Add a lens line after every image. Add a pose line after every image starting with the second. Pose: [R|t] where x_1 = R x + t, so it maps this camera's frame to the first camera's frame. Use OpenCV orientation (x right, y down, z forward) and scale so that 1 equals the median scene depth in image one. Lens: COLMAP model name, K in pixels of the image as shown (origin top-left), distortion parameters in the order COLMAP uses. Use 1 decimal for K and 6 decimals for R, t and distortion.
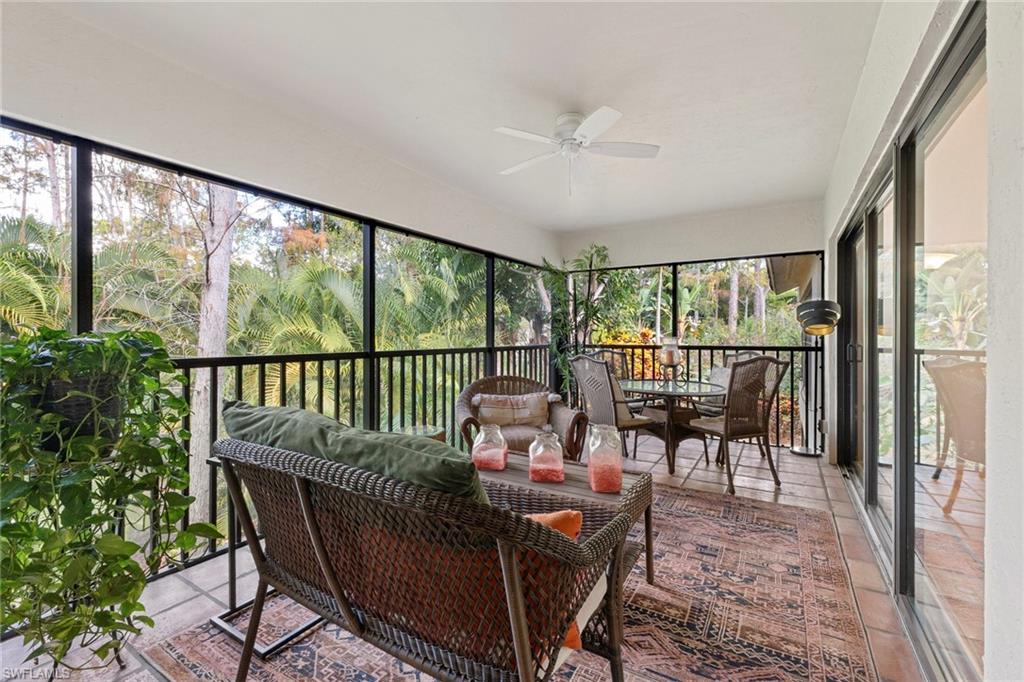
lens RADIAL K [[438.5, 0, 512.6], [0, 438.5, 335.4], [0, 0, 1]] dist [0.004441, 0.000512]
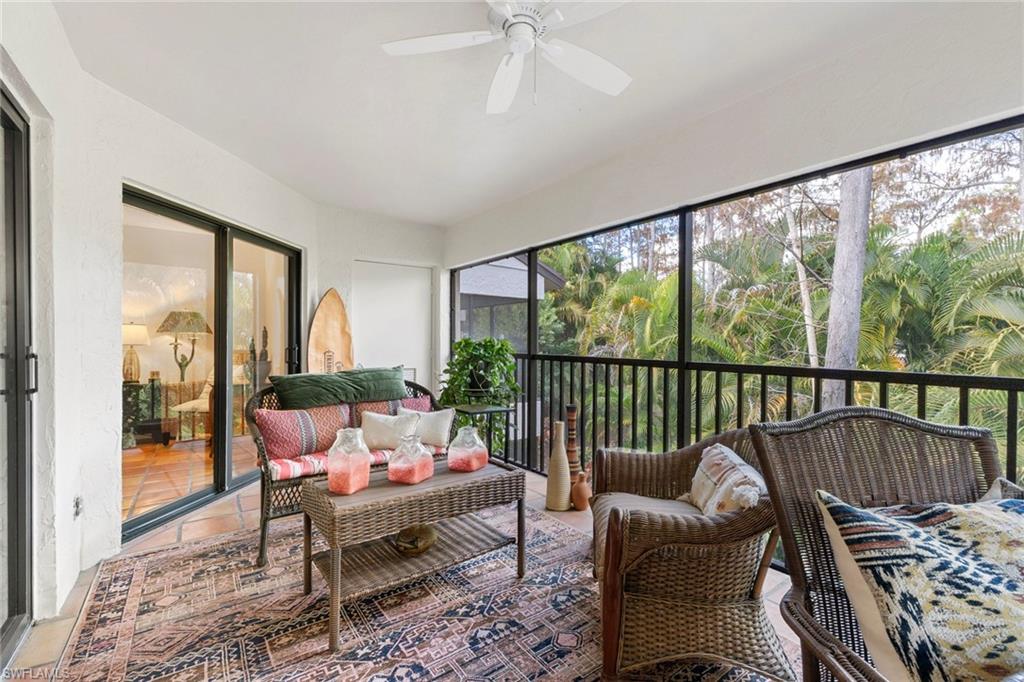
lens RADIAL K [[438.5, 0, 512.8], [0, 438.5, 342.3], [0, 0, 1]] dist [0.004441, 0.000512]
pose [[-0.381902, -0.001597, -0.924201, 0.730646], [-0.013804, 0.999897, 0.003976, 0.001140], [0.924100, 0.014276, -0.381885, 1.263207]]
